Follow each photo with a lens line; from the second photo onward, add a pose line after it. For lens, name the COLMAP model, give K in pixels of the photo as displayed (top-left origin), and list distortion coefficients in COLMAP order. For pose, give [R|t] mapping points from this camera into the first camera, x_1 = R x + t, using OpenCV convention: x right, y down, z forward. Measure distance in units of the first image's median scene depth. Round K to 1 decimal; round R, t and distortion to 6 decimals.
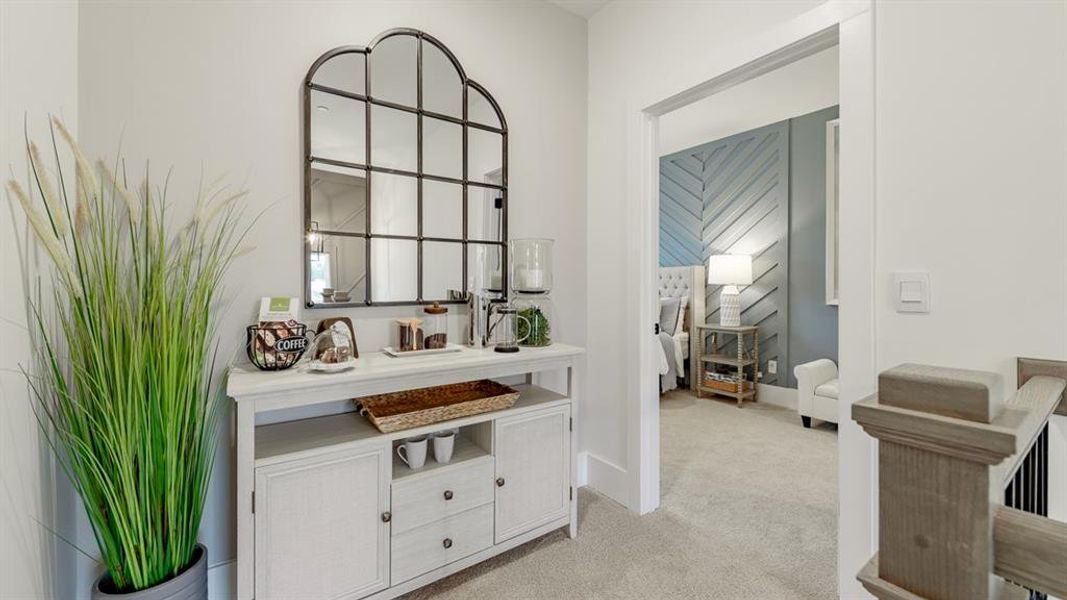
lens RADIAL K [[427.1, 0, 557.4], [0, 427.1, 287.8], [0, 0, 1]] dist [0.000075, 0.000005]
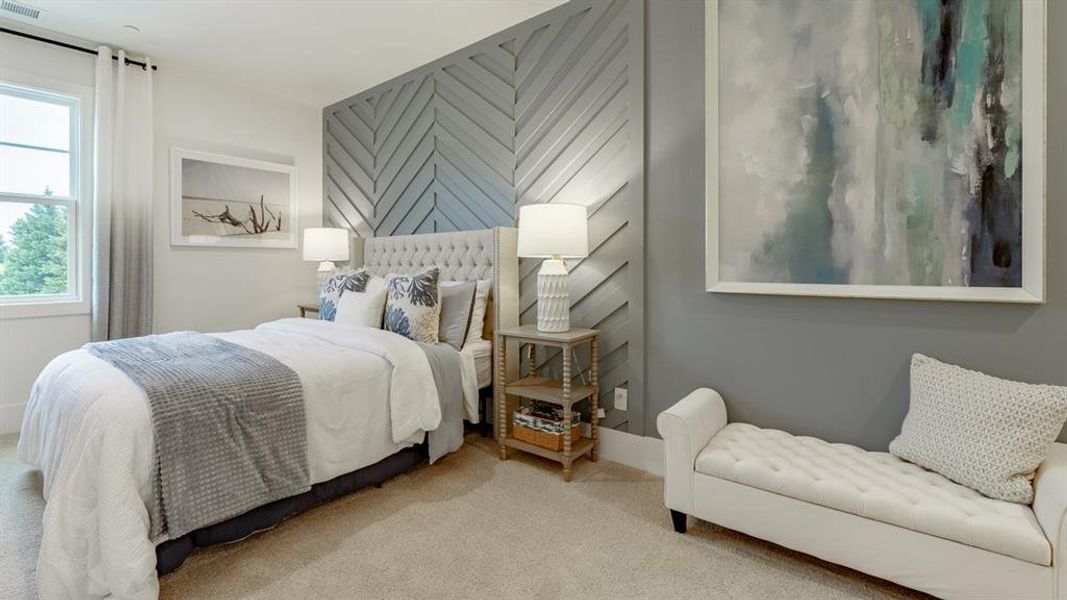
lens RADIAL K [[446.6, 0, 535.3], [0, 446.6, 279.3], [0, 0, 1]] dist [-0.001346, -0.000154]
pose [[0.965141, -0.016425, 0.261216, 0.226115], [0.009450, 0.999565, 0.027937, 0.003723], [-0.261561, -0.024495, 0.964876, 0.430430]]
